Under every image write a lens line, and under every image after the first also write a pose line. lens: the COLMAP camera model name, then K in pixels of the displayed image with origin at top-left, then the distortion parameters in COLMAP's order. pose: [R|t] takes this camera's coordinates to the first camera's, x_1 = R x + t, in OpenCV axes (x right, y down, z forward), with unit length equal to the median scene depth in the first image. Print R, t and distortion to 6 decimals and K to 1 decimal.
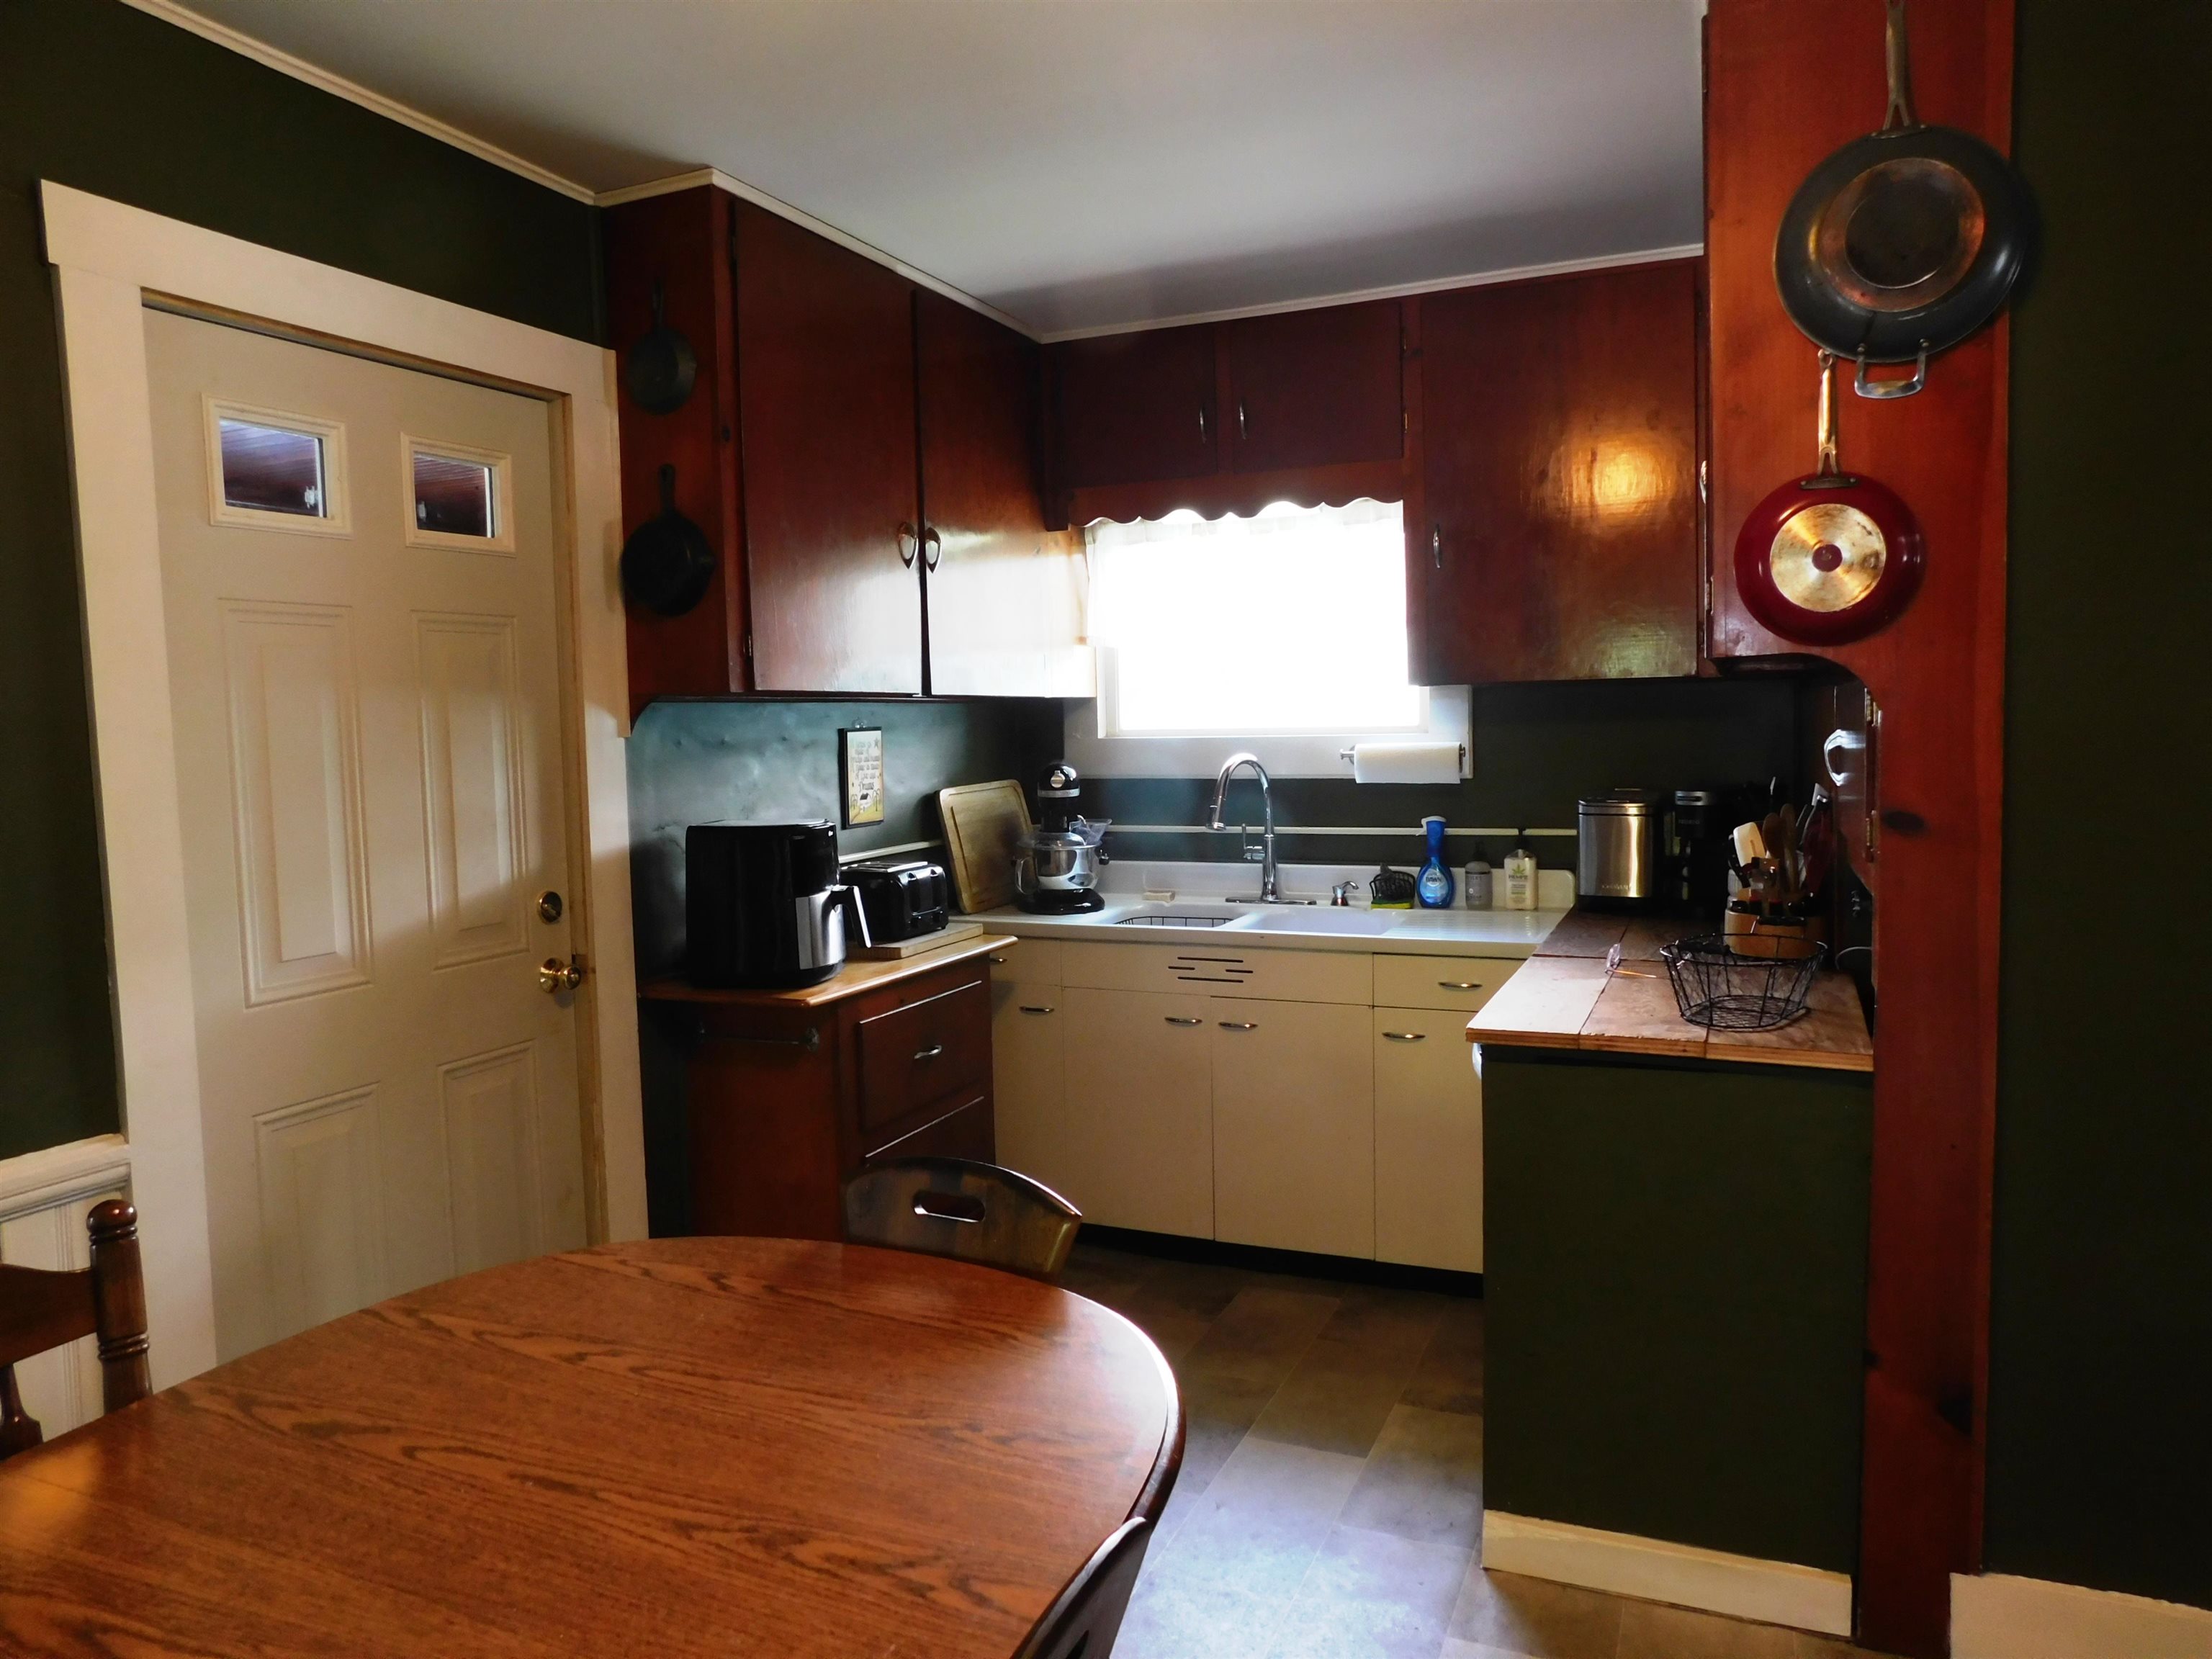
lens RADIAL K [[1459.8, 0, 1104.5], [0, 1459.8, 831.8], [0, 0, 1]] dist [-0.071663, 0.056488]
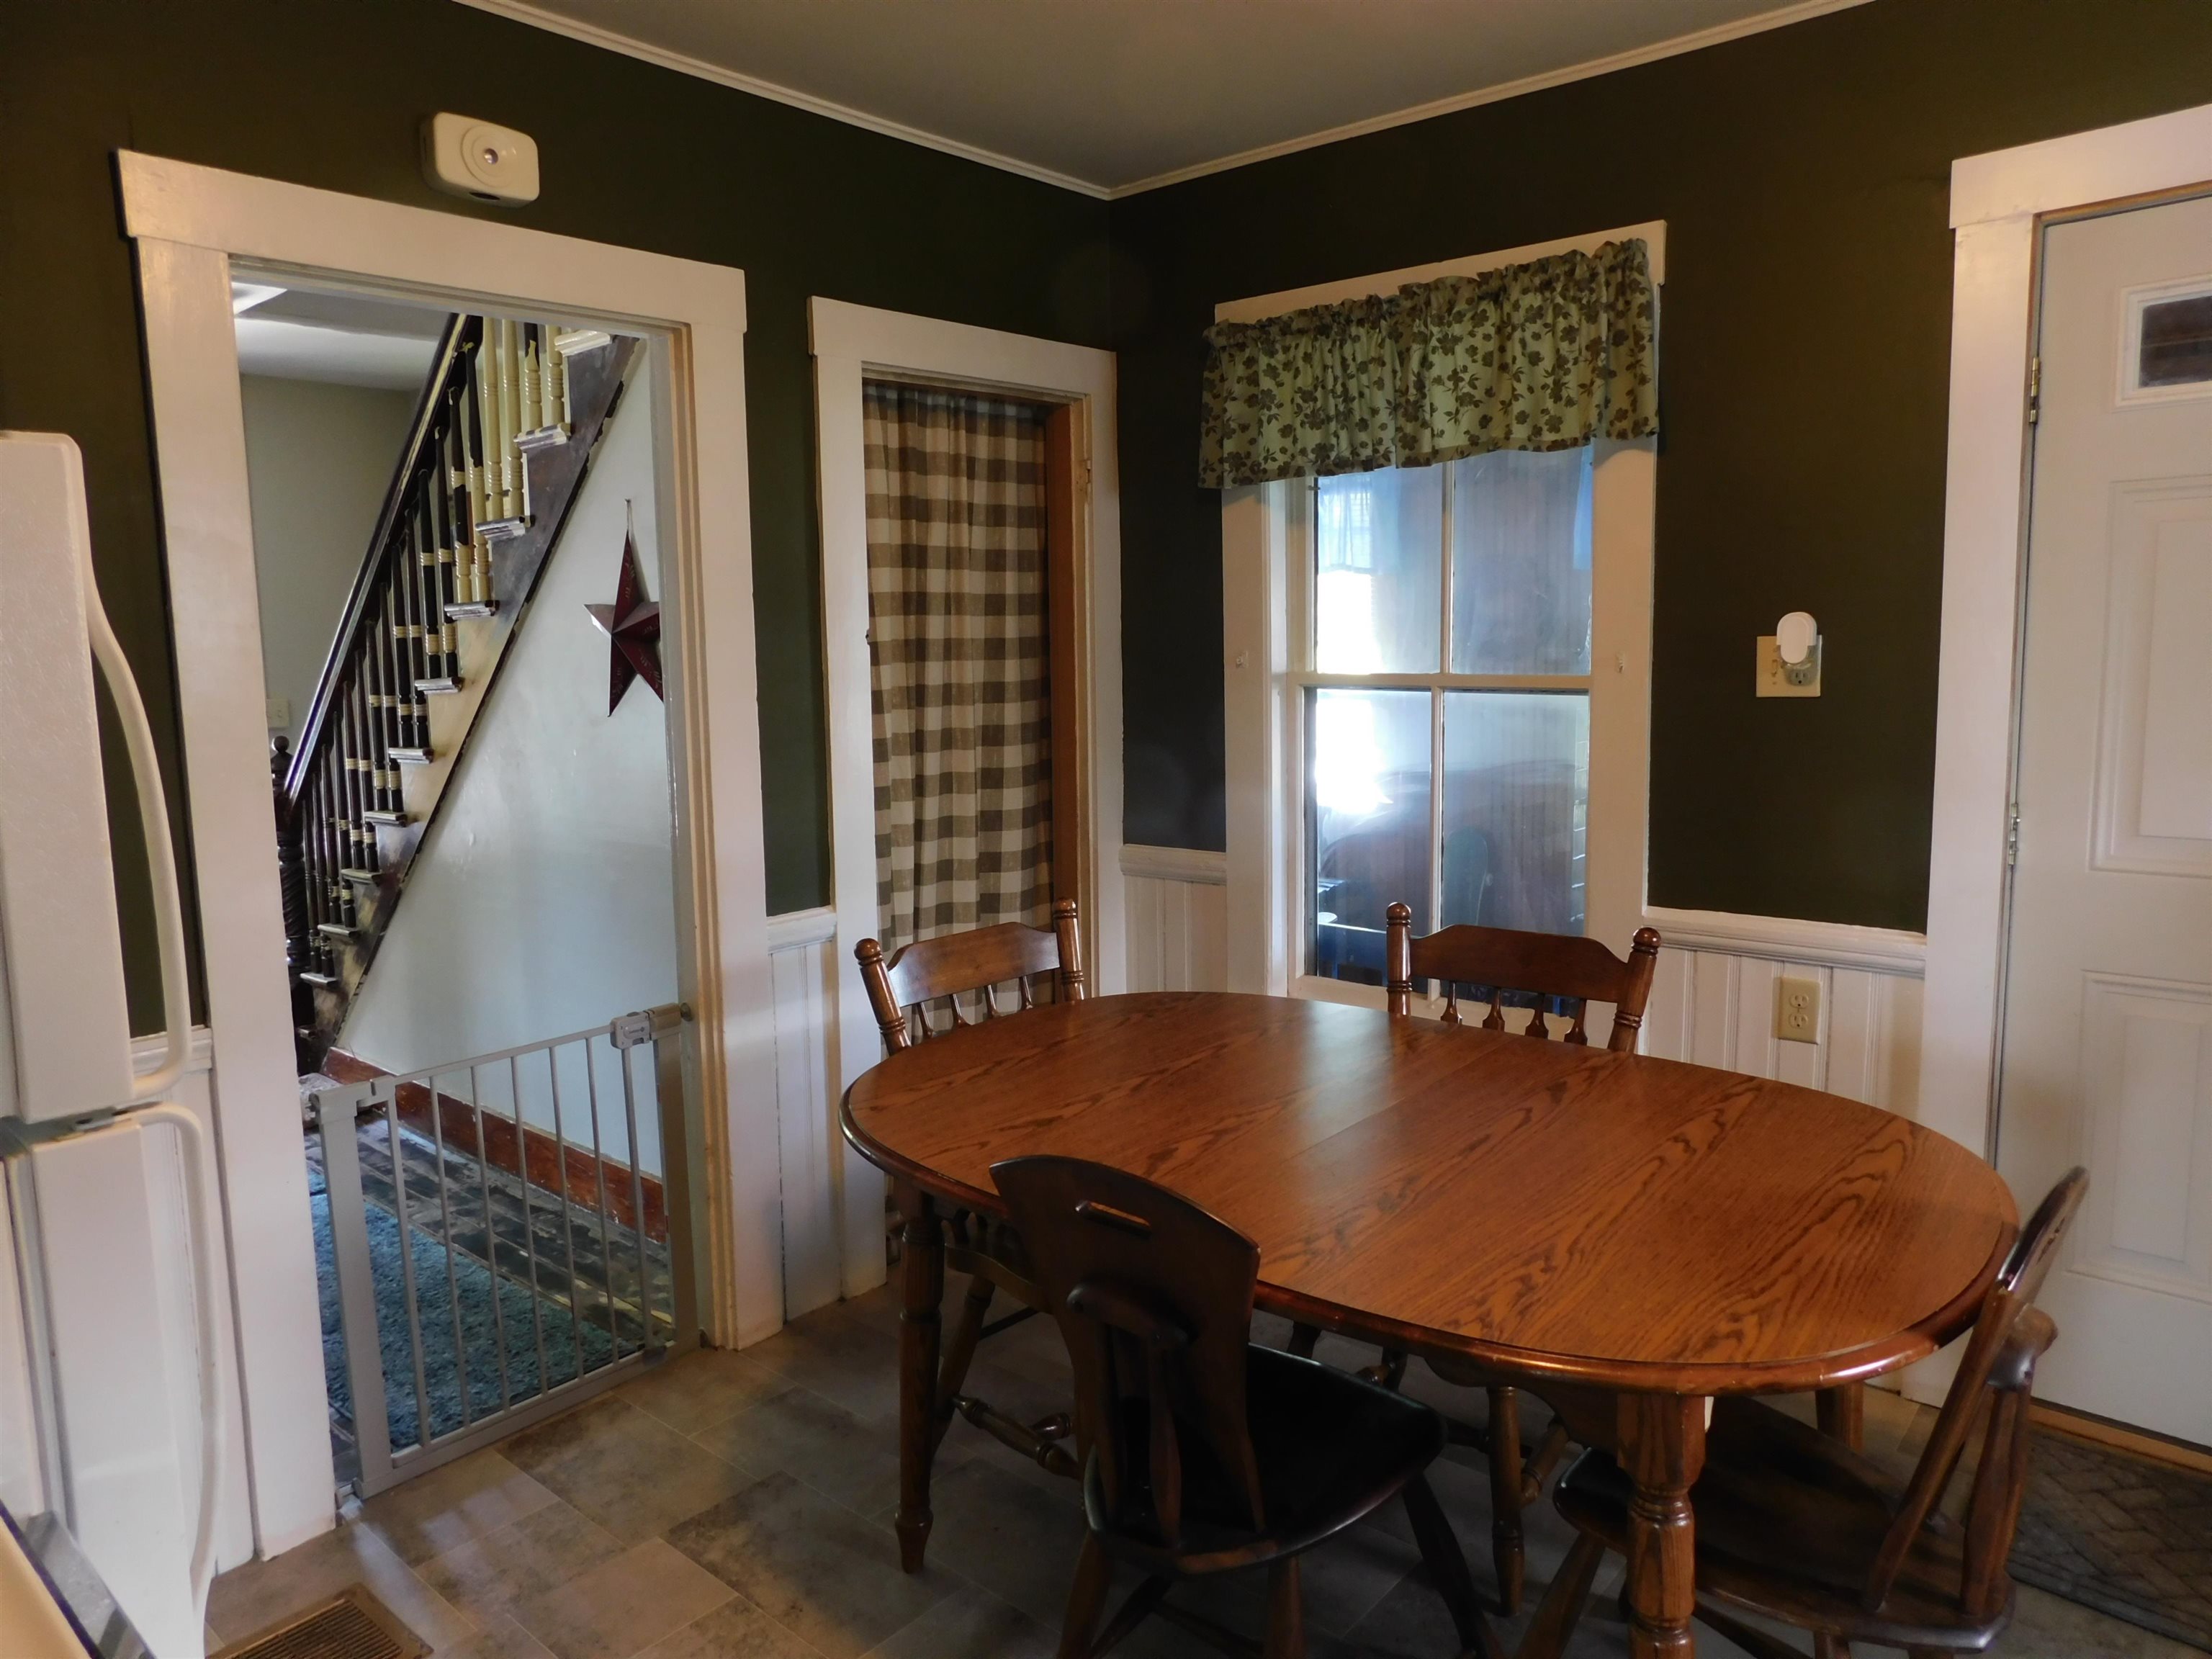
lens RADIAL K [[1459.8, 0, 1100.0], [0, 1459.8, 820.4], [0, 0, 1]] dist [-0.071663, 0.056488]
pose [[-0.308446, 0.143663, -0.940331, 0.803554], [-0.043653, 0.985351, 0.164860, -0.072983], [0.950240, 0.091898, -0.297656, 0.783040]]
